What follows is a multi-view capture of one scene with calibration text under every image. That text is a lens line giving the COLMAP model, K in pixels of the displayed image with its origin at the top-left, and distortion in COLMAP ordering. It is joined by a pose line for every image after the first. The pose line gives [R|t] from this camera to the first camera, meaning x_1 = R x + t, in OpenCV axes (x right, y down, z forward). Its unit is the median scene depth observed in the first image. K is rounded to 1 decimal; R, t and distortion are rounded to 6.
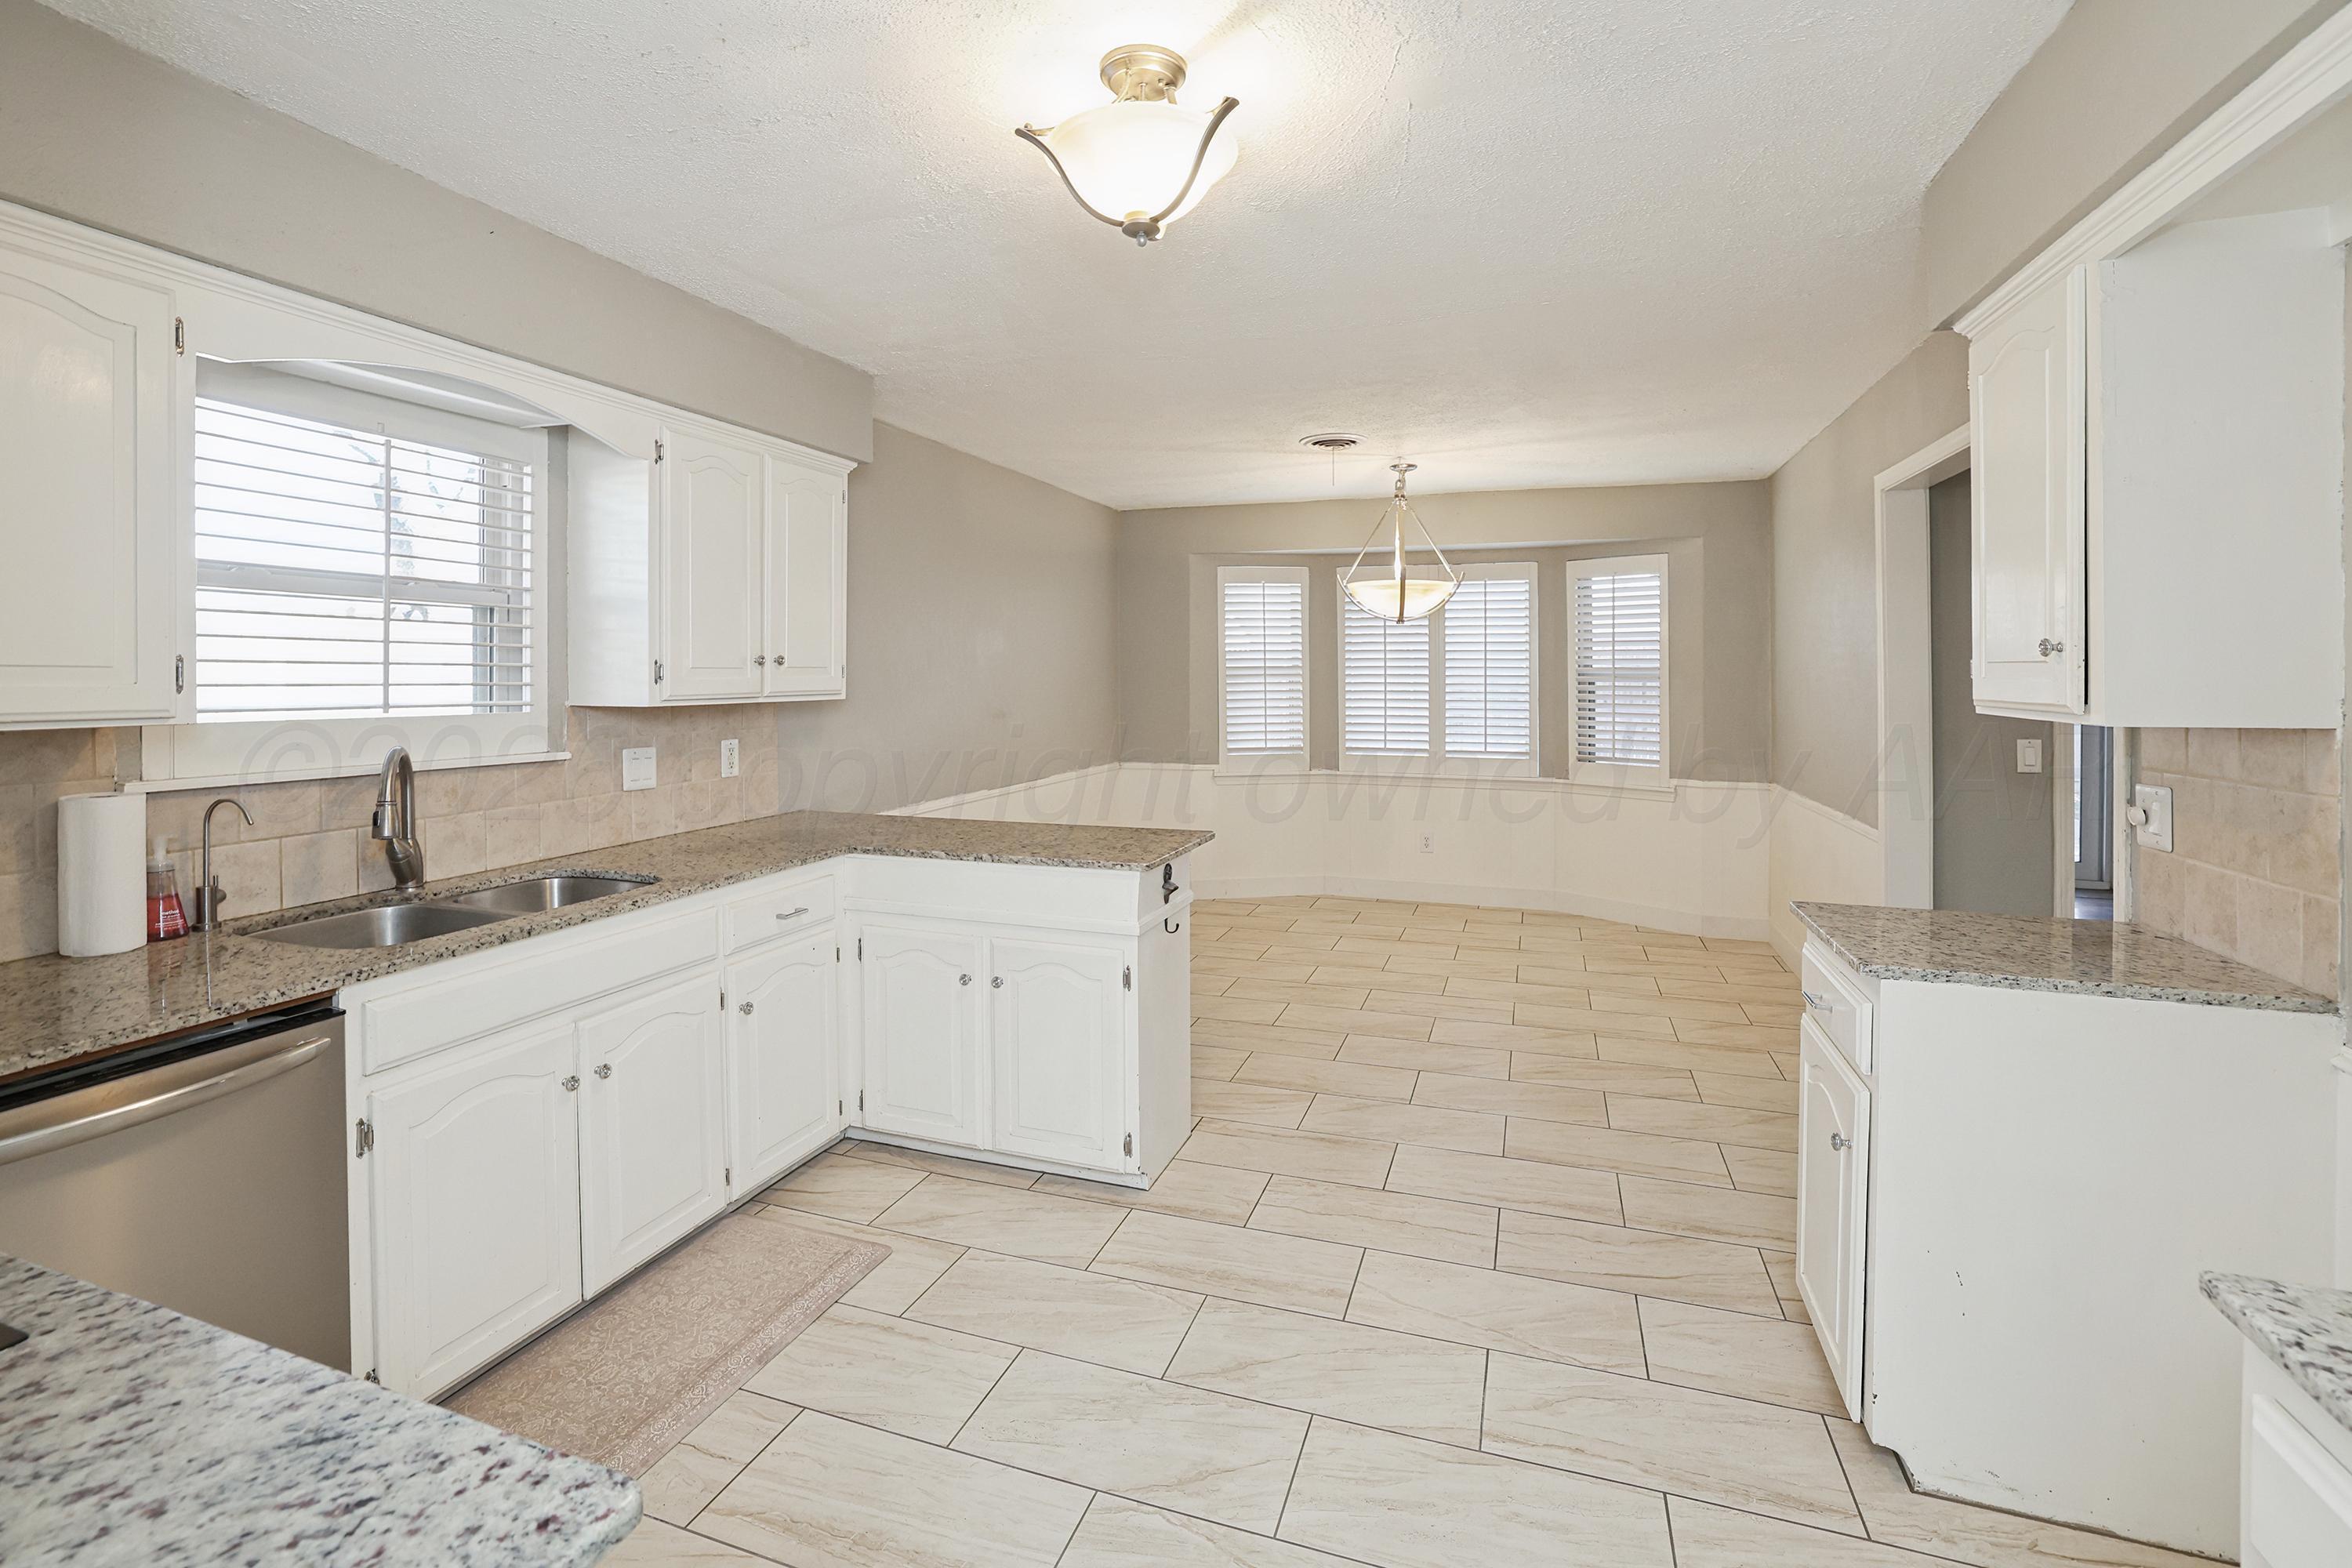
lens RADIAL K [[1022.8, 0, 1164.9], [0, 1022.8, 677.8], [0, 0, 1]] dist [-0.023318, 0.001555]
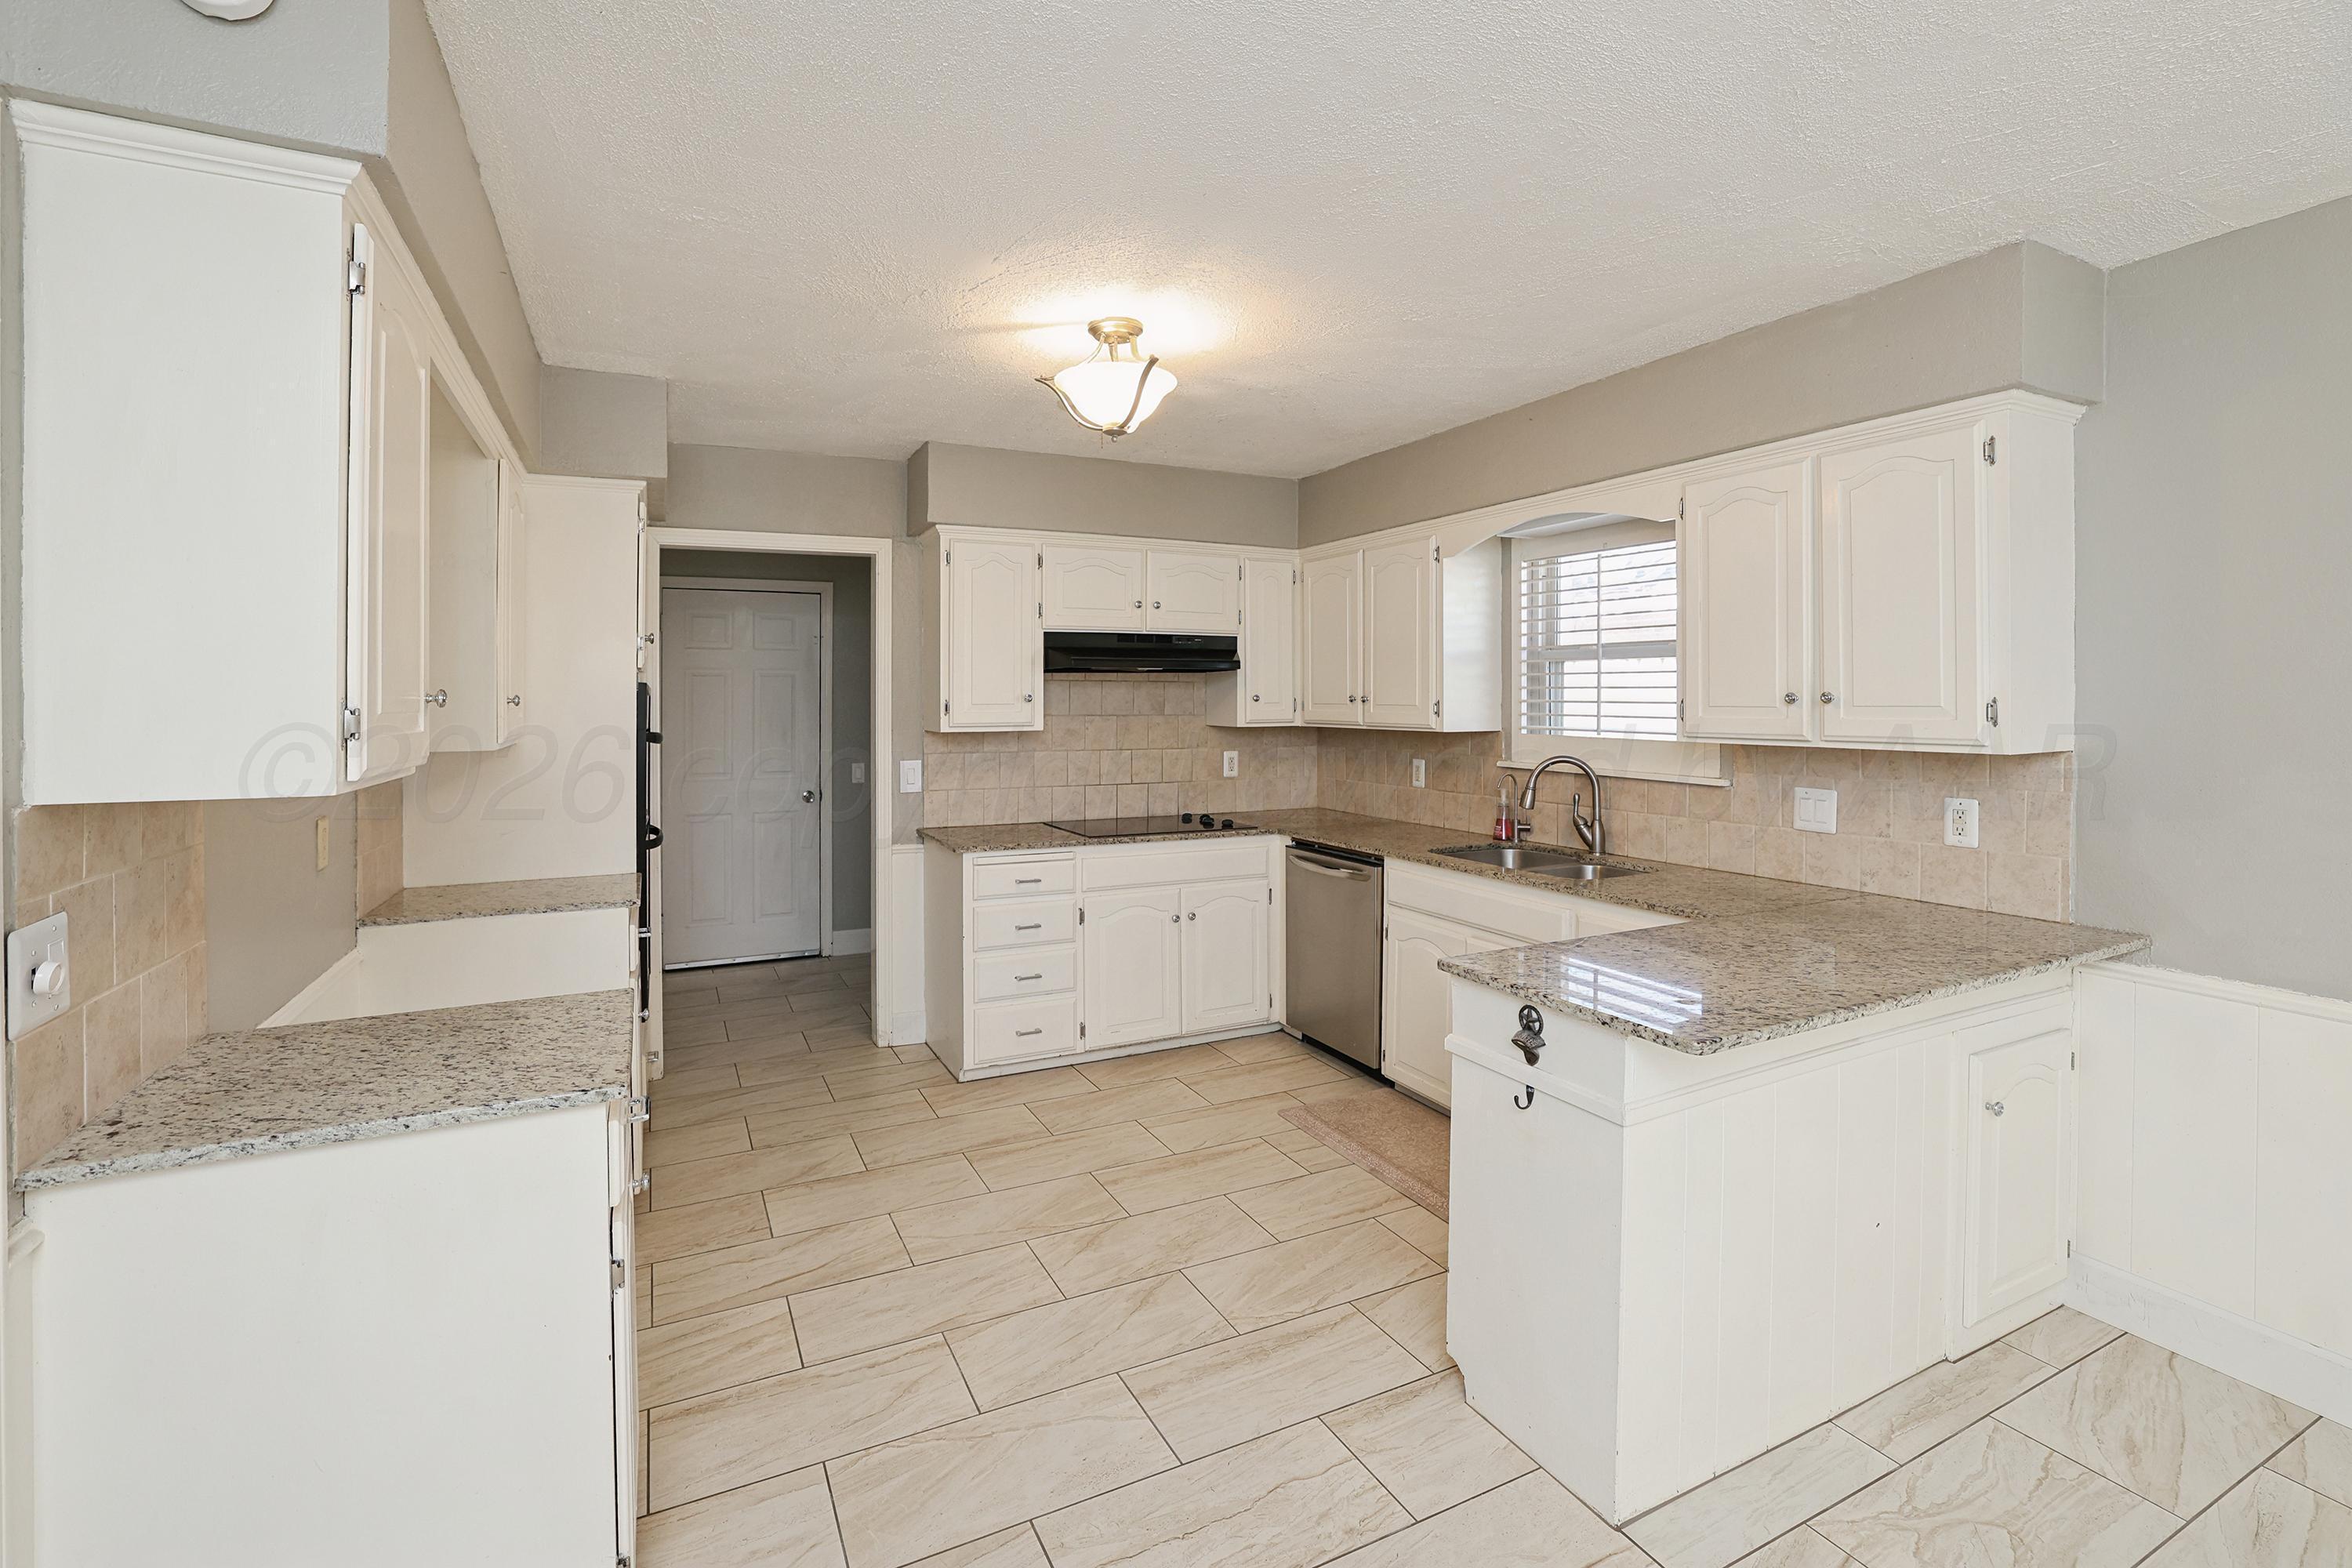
lens RADIAL K [[1022.8, 0, 1137.0], [0, 1022.8, 698.9], [0, 0, 1]] dist [-0.023318, 0.001555]
pose [[-0.698976, -0.004539, -0.715130, 0.850166], [-0.006950, 0.999976, 0.000447, -0.015692], [0.715111, 0.005283, -0.698991, 1.664879]]
